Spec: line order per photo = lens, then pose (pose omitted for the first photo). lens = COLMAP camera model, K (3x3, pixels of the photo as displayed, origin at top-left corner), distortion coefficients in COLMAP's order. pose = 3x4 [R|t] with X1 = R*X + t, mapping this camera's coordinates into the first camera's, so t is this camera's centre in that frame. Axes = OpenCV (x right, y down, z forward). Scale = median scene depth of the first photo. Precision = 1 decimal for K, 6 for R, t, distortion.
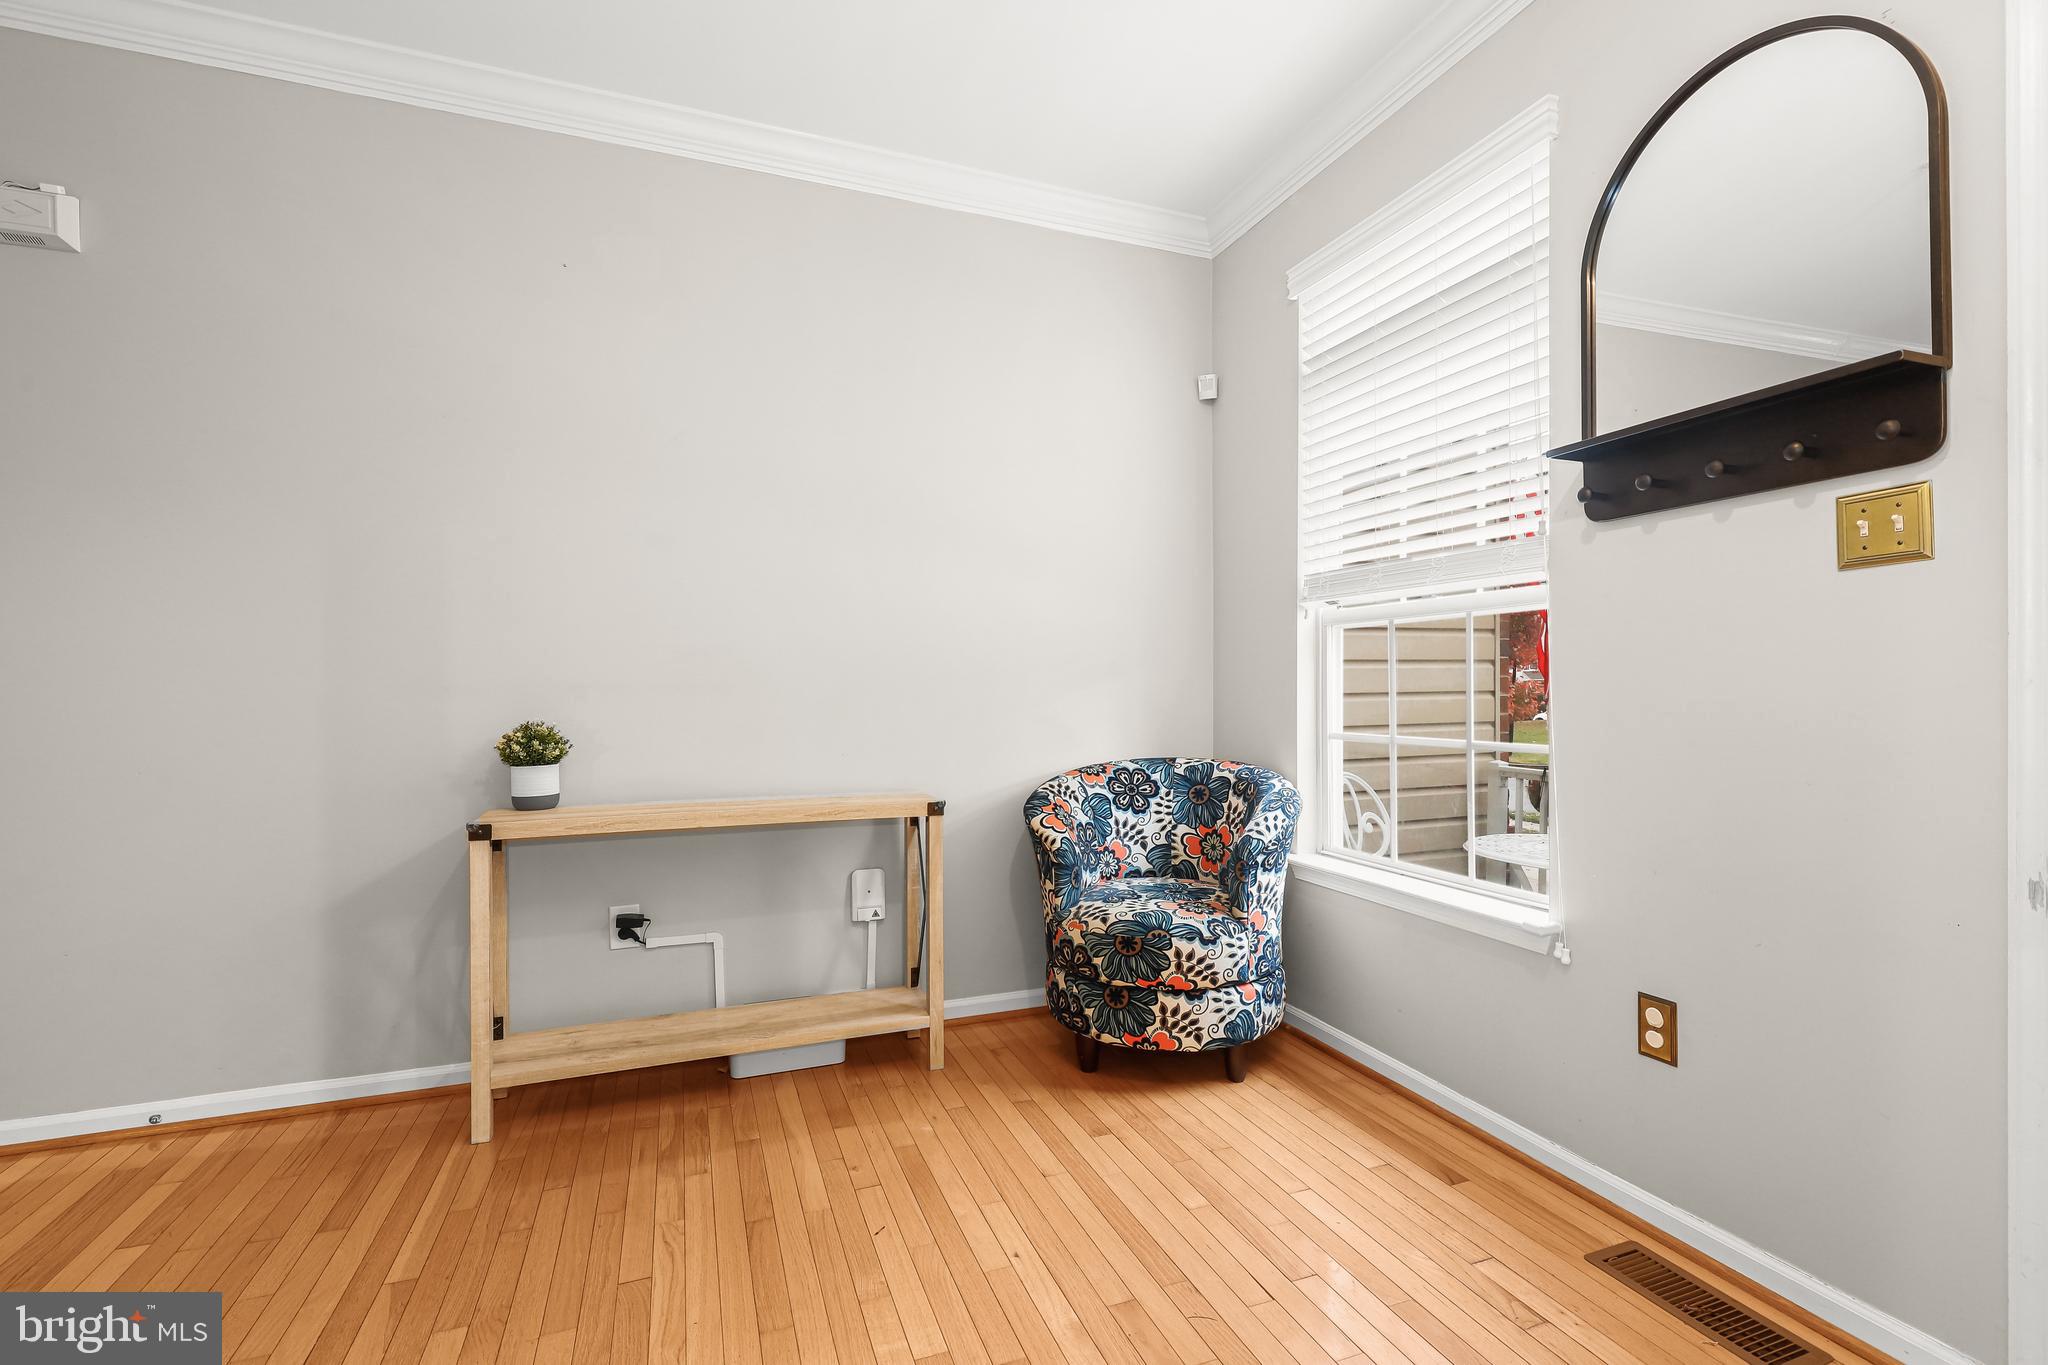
lens RADIAL K [[932.1, 0, 1030.6], [0, 932.1, 675.6], [0, 0, 1]] dist [0.002073, 0.000432]
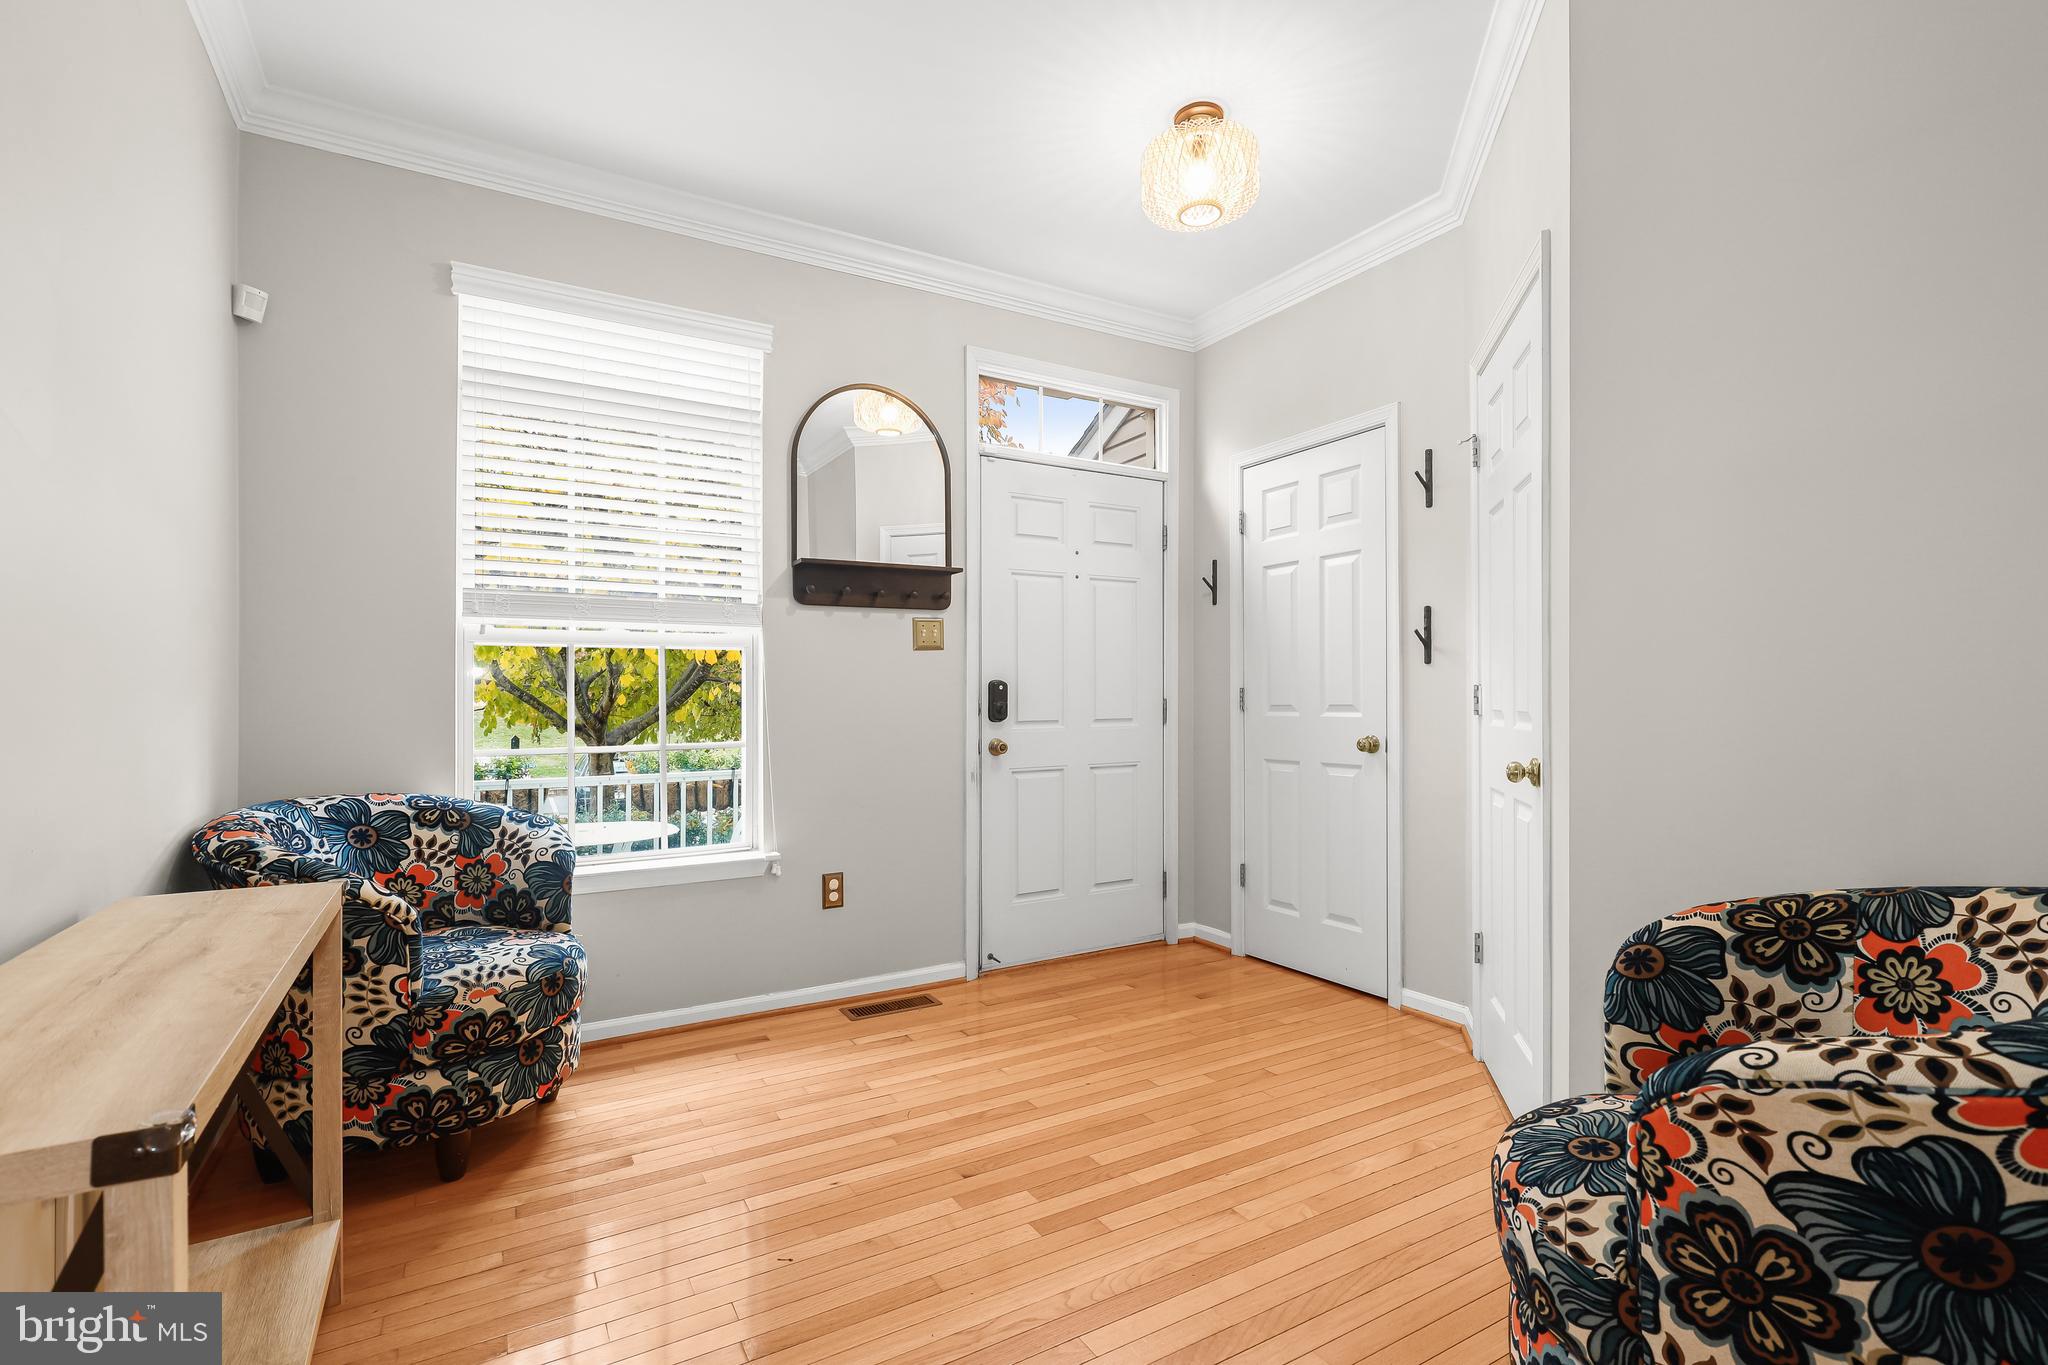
lens RADIAL K [[932.1, 0, 1027.4], [0, 932.1, 696.3], [0, 0, 1]] dist [0.002073, 0.000432]
pose [[-0.163790, 0.008648, 0.986457, -0.879199], [-0.005602, 0.999937, -0.009696, 0.011290], [-0.986479, -0.007115, -0.163731, 0.688370]]
